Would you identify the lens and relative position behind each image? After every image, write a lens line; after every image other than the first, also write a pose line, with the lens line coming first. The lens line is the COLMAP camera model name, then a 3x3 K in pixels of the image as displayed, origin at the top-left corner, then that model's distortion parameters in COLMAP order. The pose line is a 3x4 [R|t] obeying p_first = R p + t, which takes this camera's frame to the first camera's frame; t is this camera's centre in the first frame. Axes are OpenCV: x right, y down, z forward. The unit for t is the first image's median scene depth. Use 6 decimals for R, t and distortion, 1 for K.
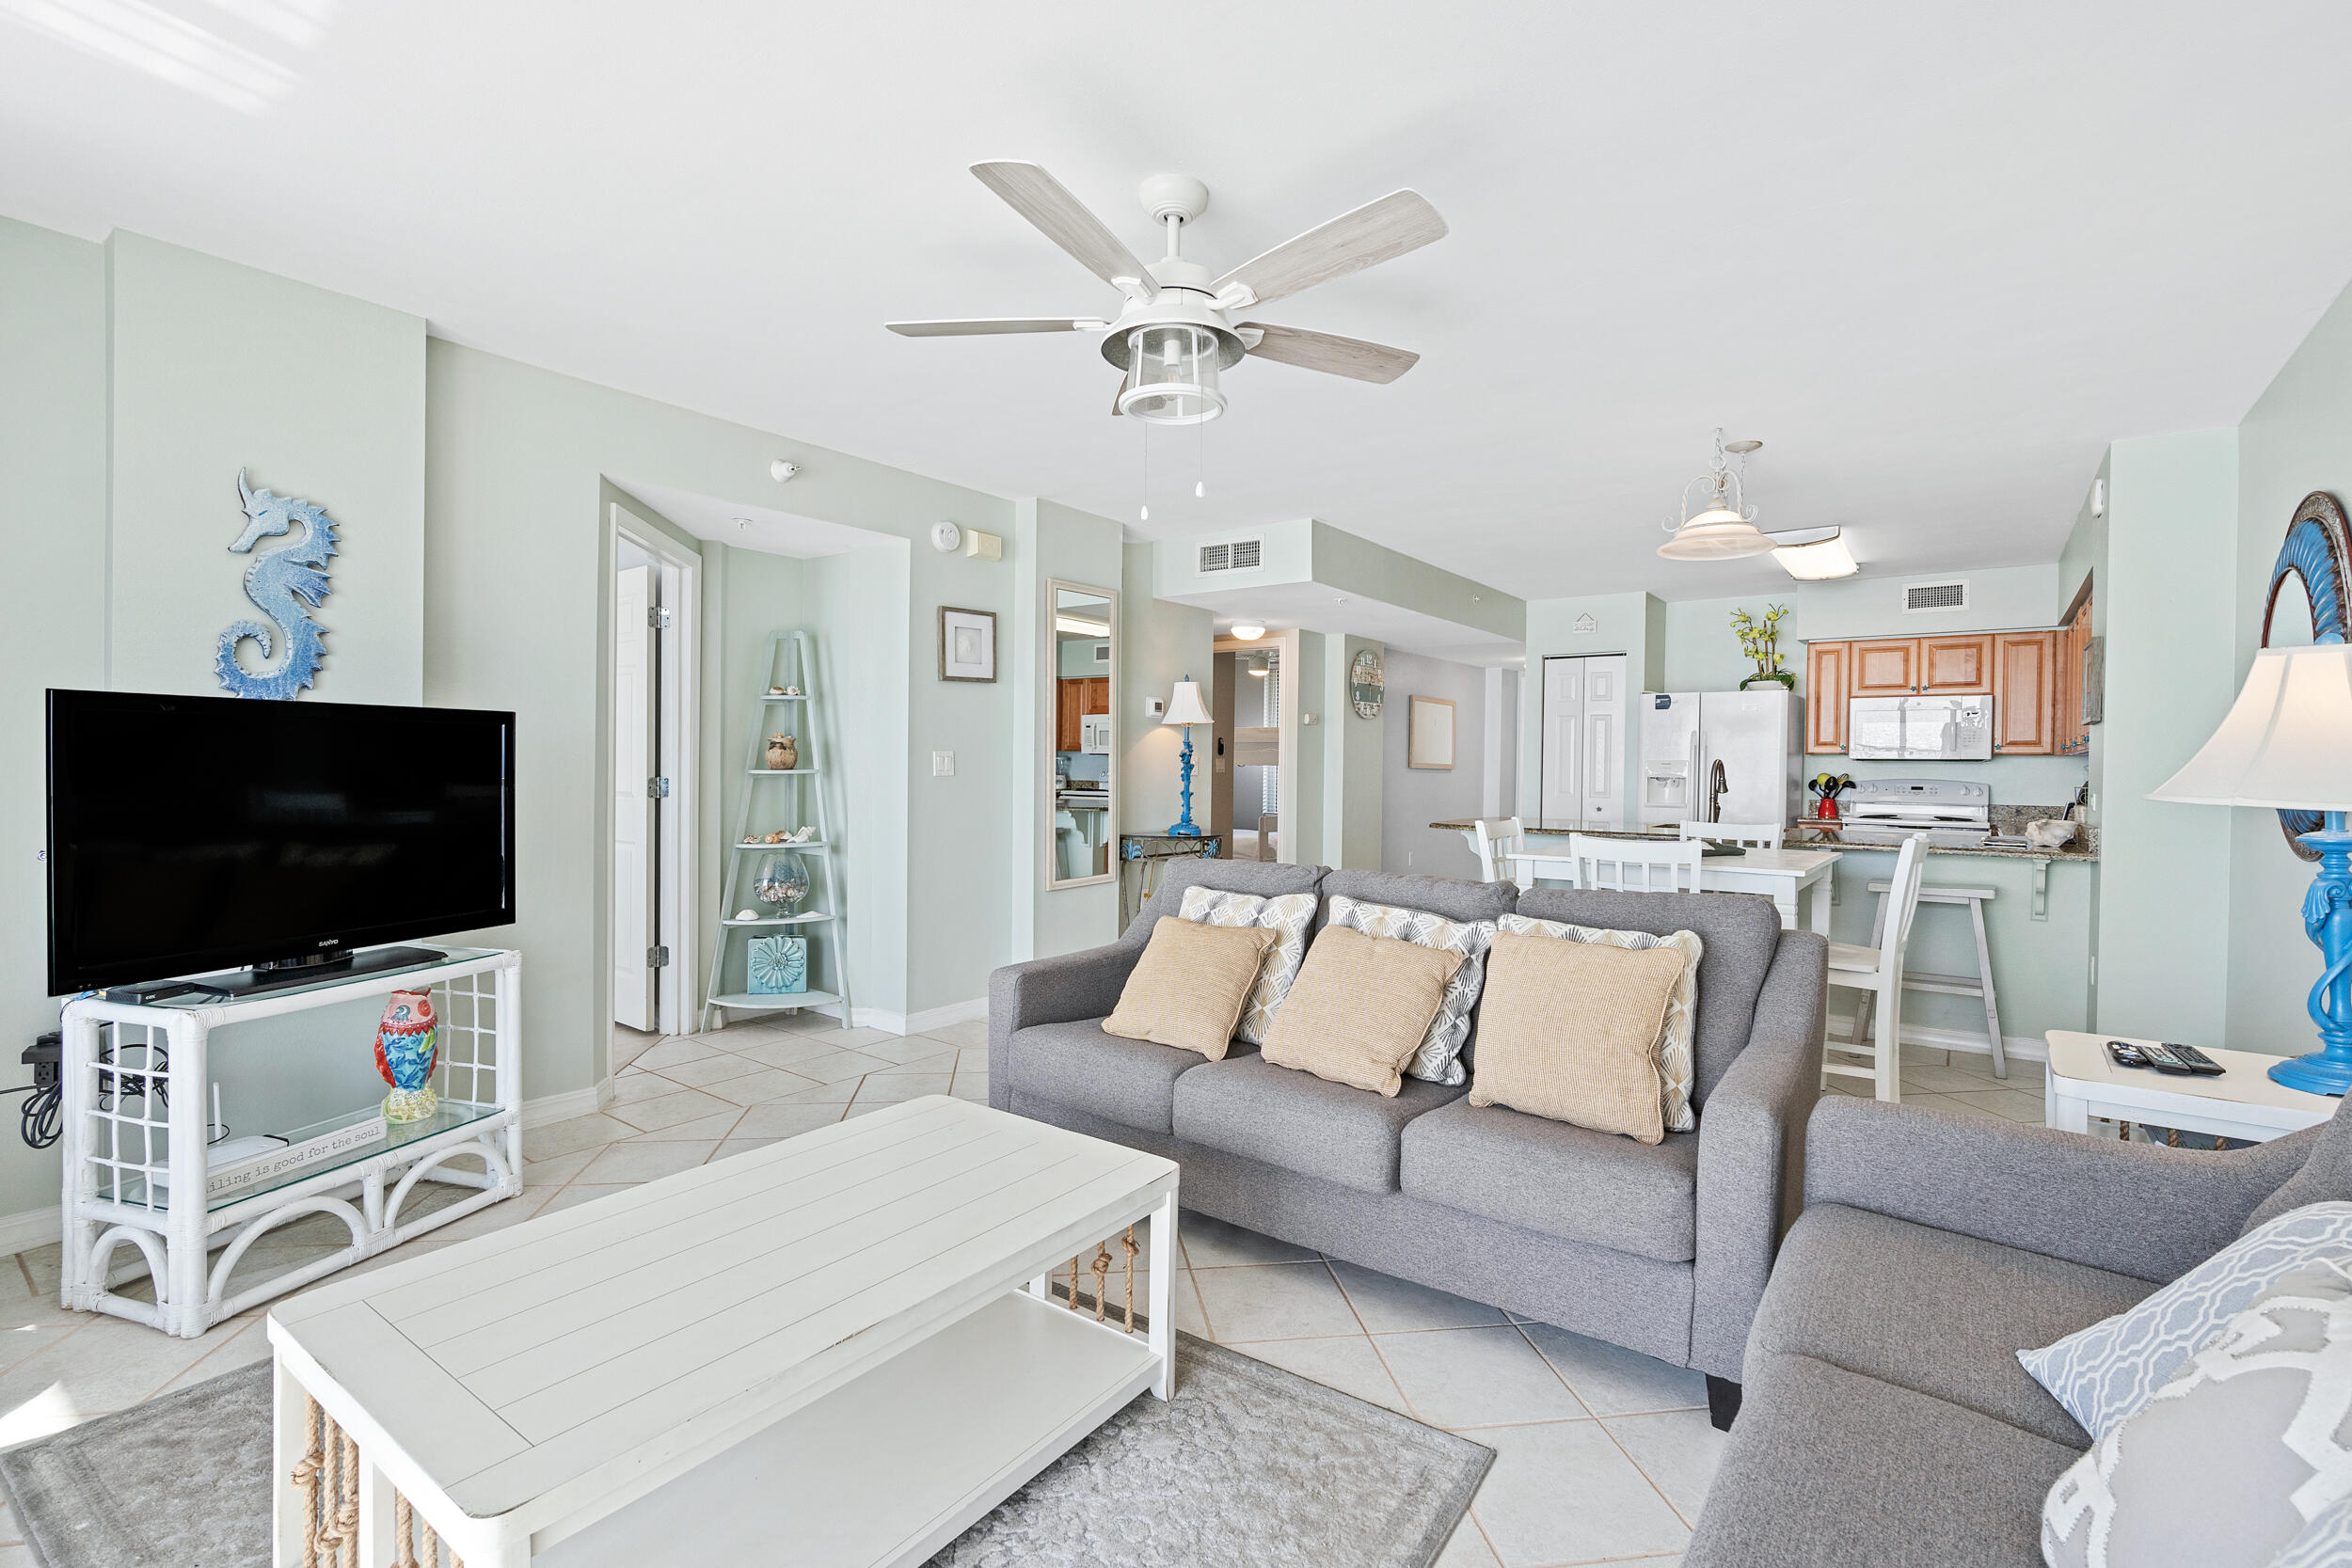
lens RADIAL K [[1060.4, 0, 1182.0], [0, 1060.4, 776.1], [0, 0, 1]] dist [-0.006017, 0.001025]
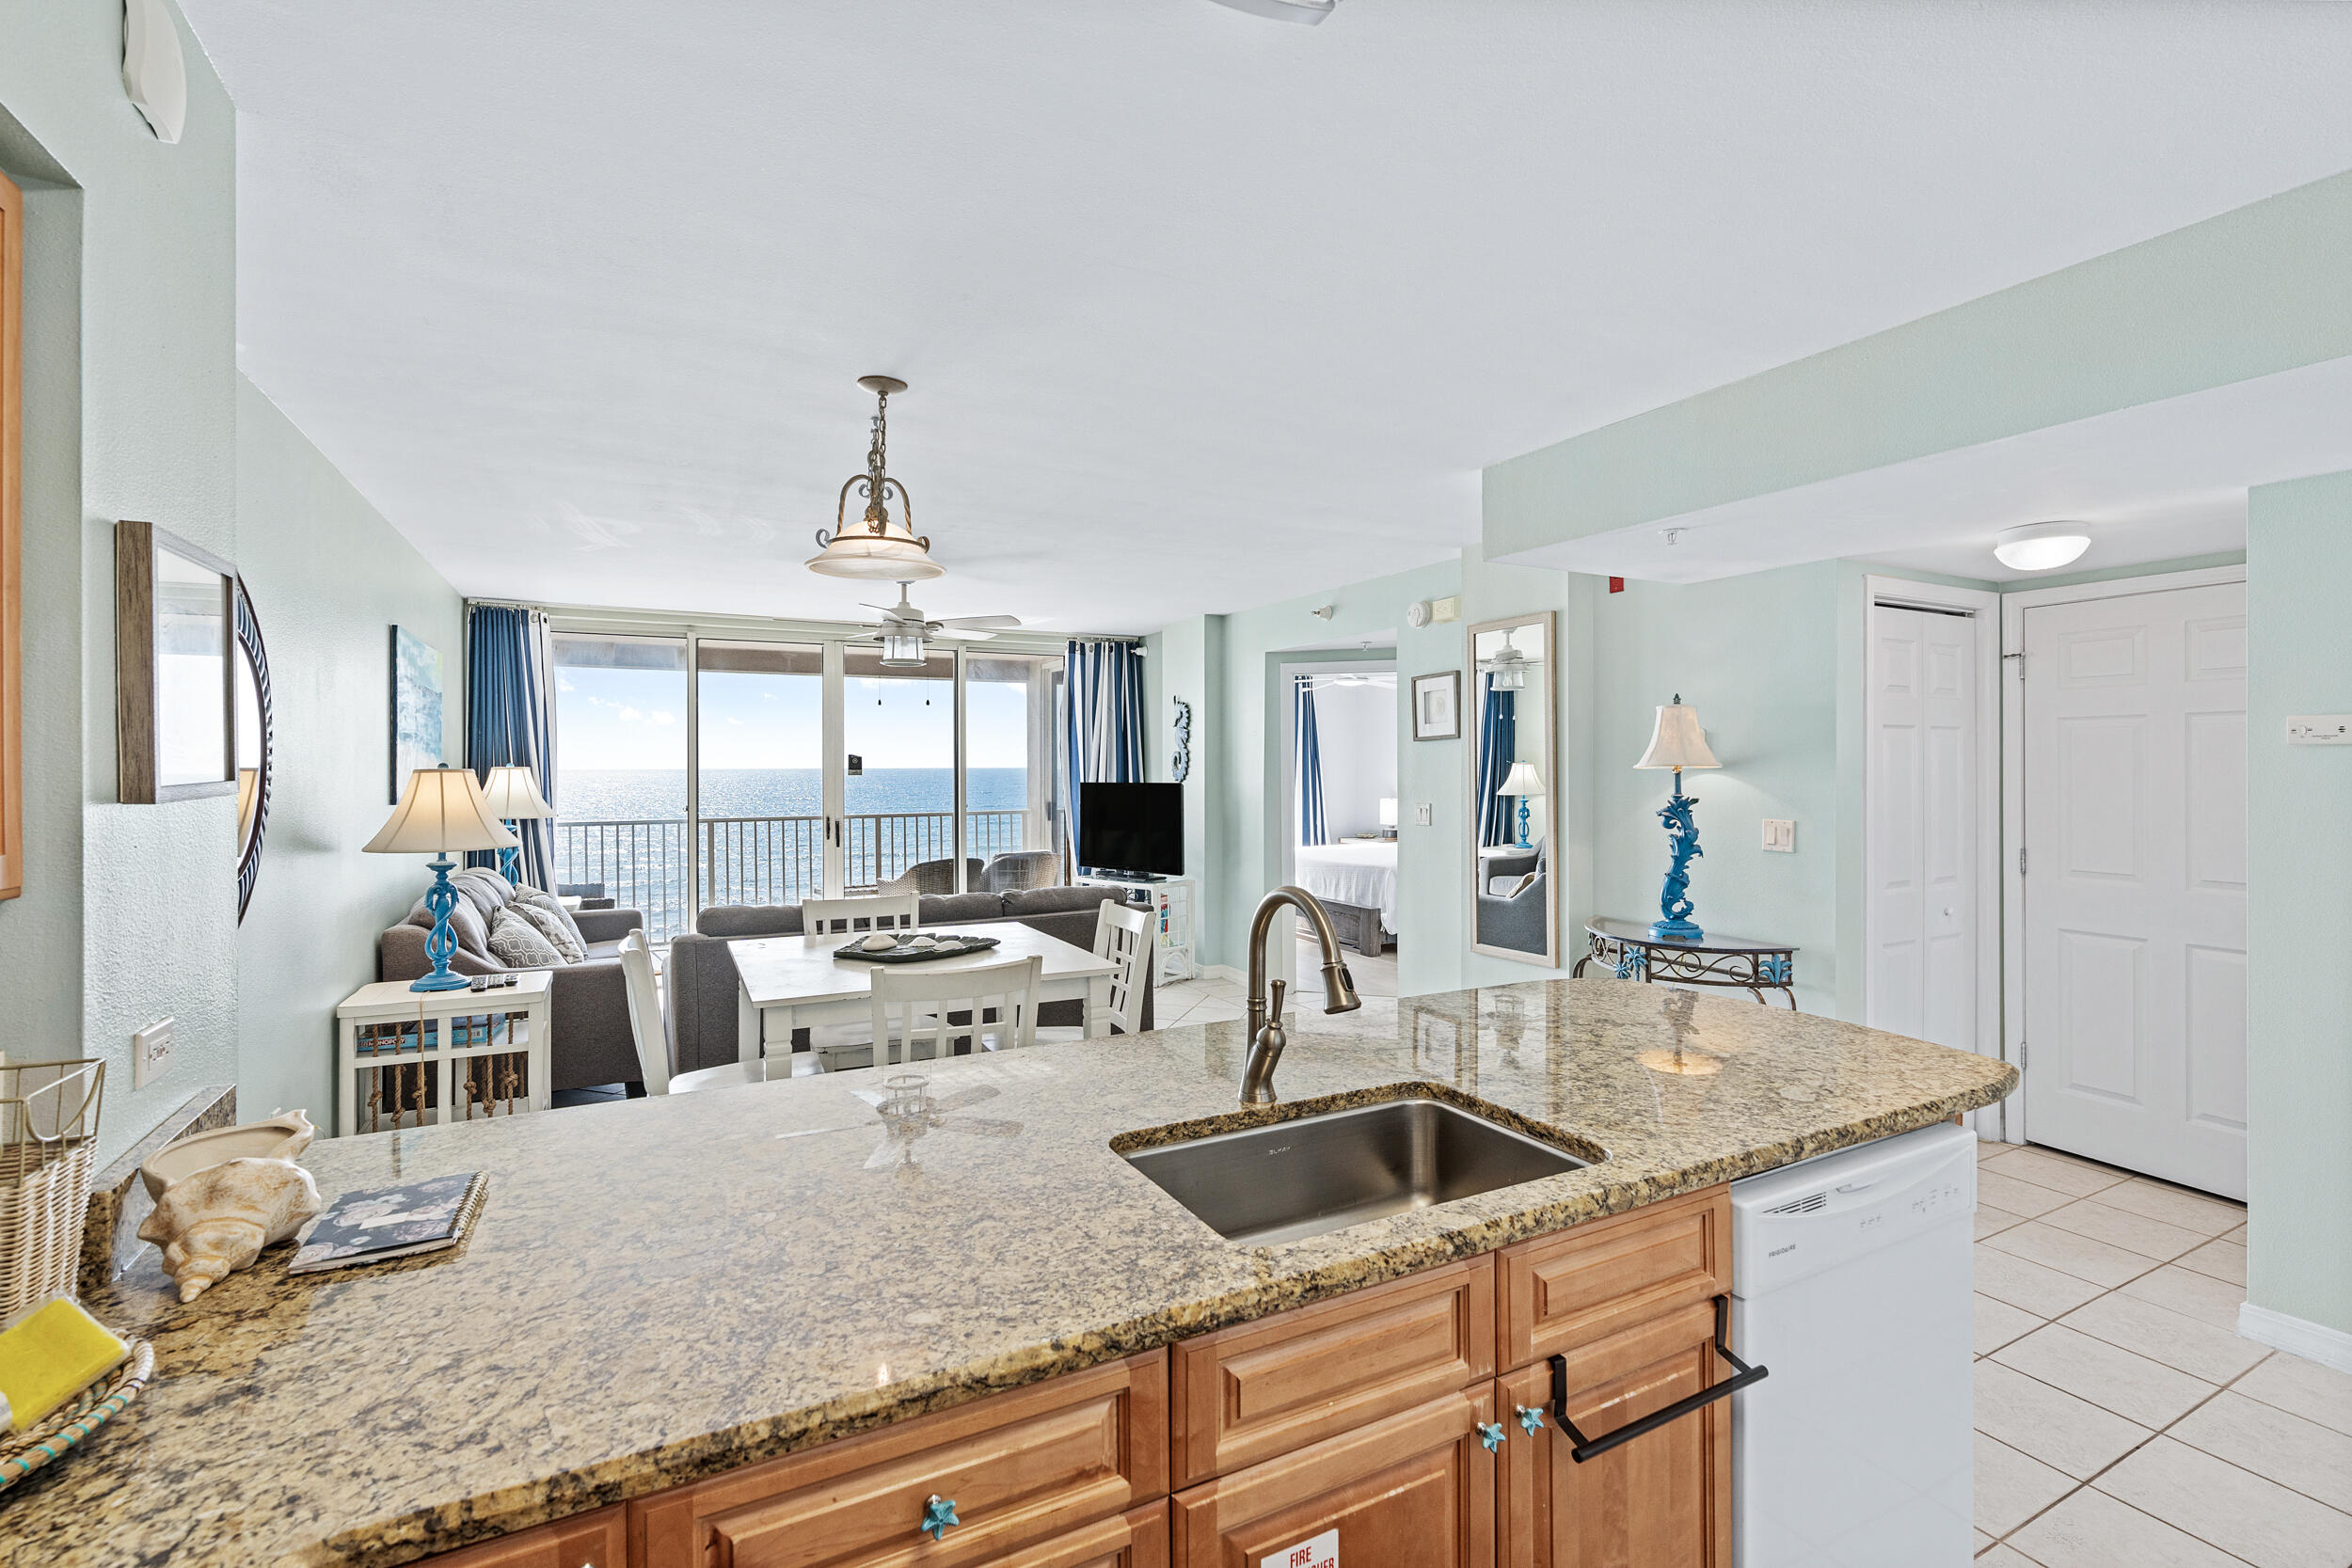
lens RADIAL K [[1060.4, 0, 1182.0], [0, 1060.4, 776.1], [0, 0, 1]] dist [-0.006017, 0.001025]
pose [[-0.438839, -0.001744, -0.898564, 0.947276], [-0.013994, 0.999890, 0.004893, -0.058075], [0.898457, 0.014722, -0.438815, 1.329380]]
